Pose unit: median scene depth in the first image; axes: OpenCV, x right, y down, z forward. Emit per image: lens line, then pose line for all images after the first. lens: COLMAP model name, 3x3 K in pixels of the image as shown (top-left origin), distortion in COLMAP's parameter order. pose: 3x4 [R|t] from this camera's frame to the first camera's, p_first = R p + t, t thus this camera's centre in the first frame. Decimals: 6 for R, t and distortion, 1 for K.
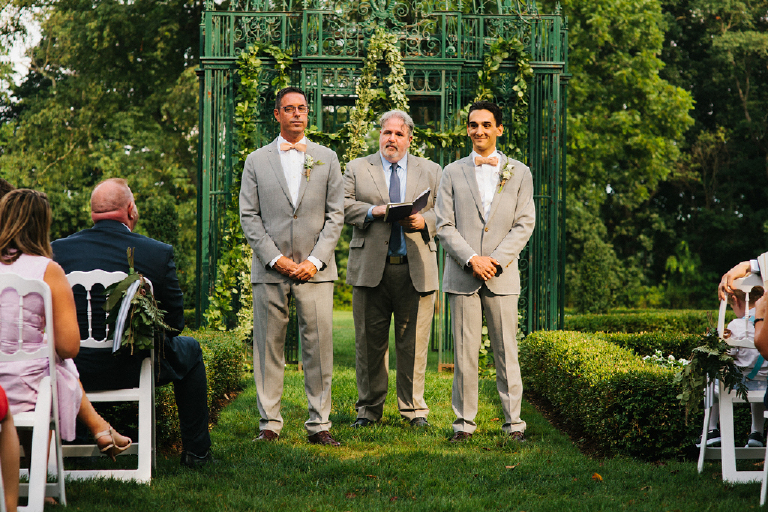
lens RADIAL K [[1899.3, 0, 380.1], [0, 1899.3, 259.9], [0, 0, 1]] dist [0.037194, 0.000000]
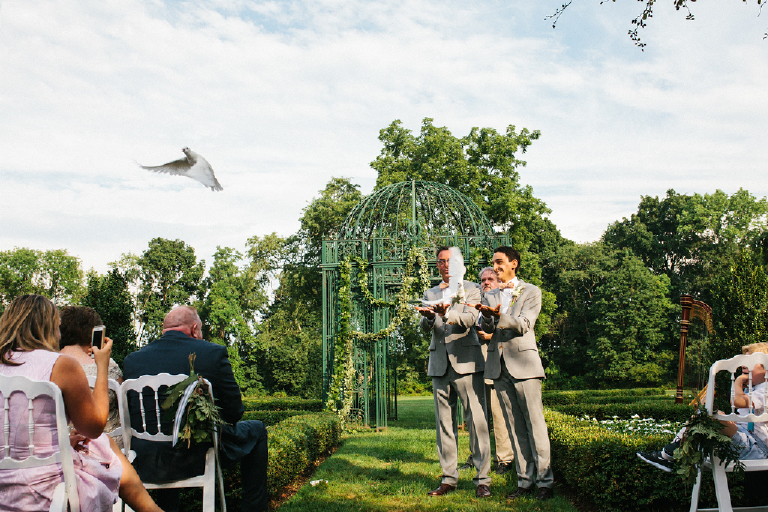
lens RADIAL K [[766.5, 0, 384.7], [0, 766.5, 257.8], [0, 0, 1]] dist [-0.033346, 0.000000]
pose [[0.998122, -0.041991, -0.044590, 0.004510], [0.034789, 0.987840, -0.151532, 0.005052], [0.050411, 0.149697, 0.987446, 0.248506]]
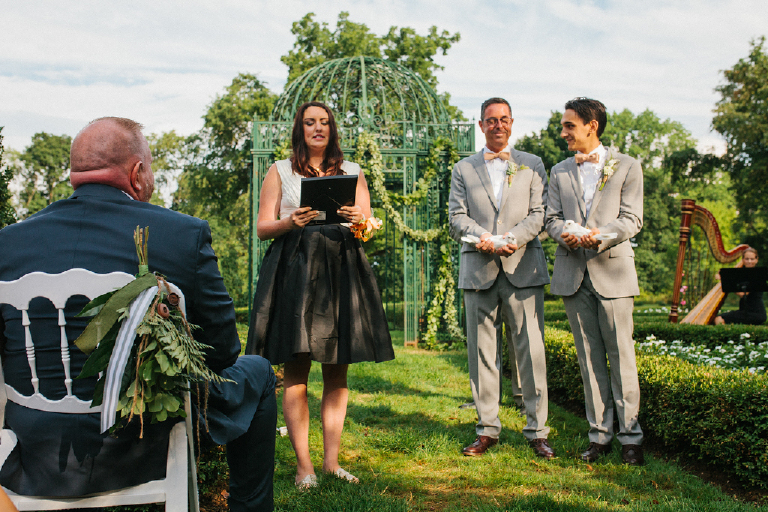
lens RADIAL K [[766.5, 0, 398.2], [0, 766.5, 268.6], [0, 0, 1]] dist [-0.033346, 0.000000]
pose [[0.994921, -0.015254, 0.099501, -0.037522], [0.017015, 0.999713, -0.016872, 0.004619], [-0.099215, 0.018479, 0.994894, 0.361730]]
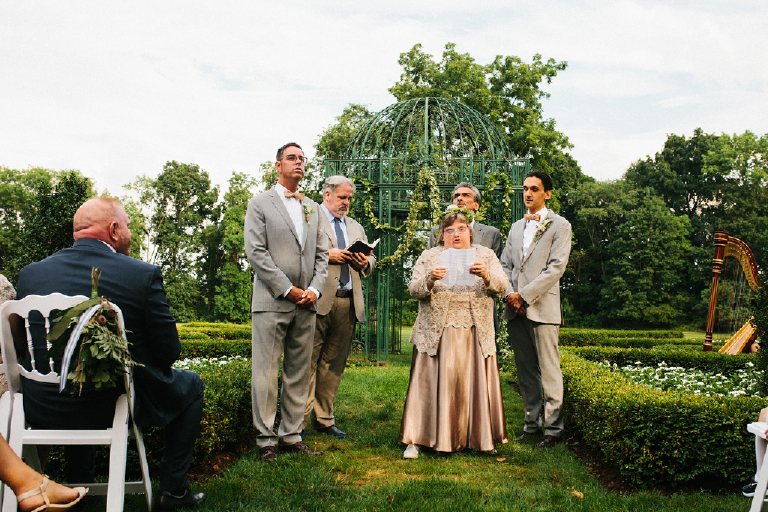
lens RADIAL K [[766.5, 0, 385.1], [0, 766.5, 264.5], [0, 0, 1]] dist [-0.033346, 0.000000]
pose [[0.997742, -0.000968, -0.067162, 0.010768], [-0.002724, 0.998491, -0.054856, 0.004851], [0.067114, 0.054915, 0.996233, 0.308431]]
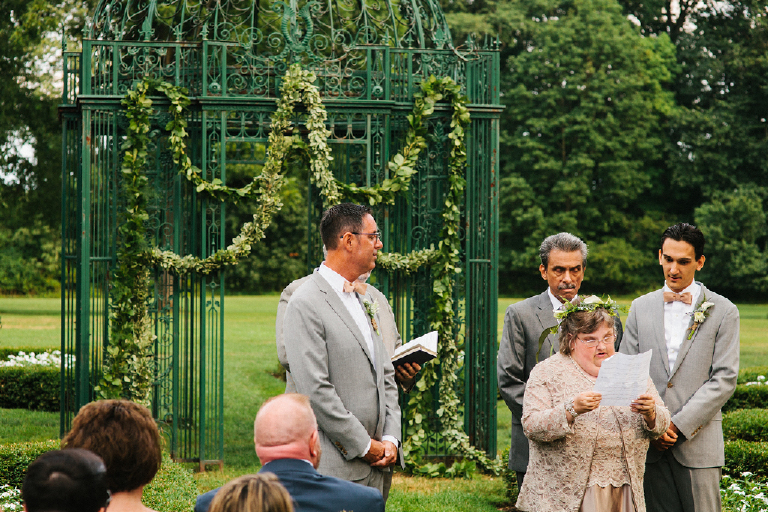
lens RADIAL K [[1899.3, 0, 409.8], [0, 1899.3, 295.4], [0, 0, 1]] dist [0.037194, 0.000000]
pose [[0.982117, -0.009564, 0.188027, -0.109512], [0.002811, 0.999342, 0.036150, -0.049292], [-0.188249, -0.034975, 0.981498, 0.157113]]
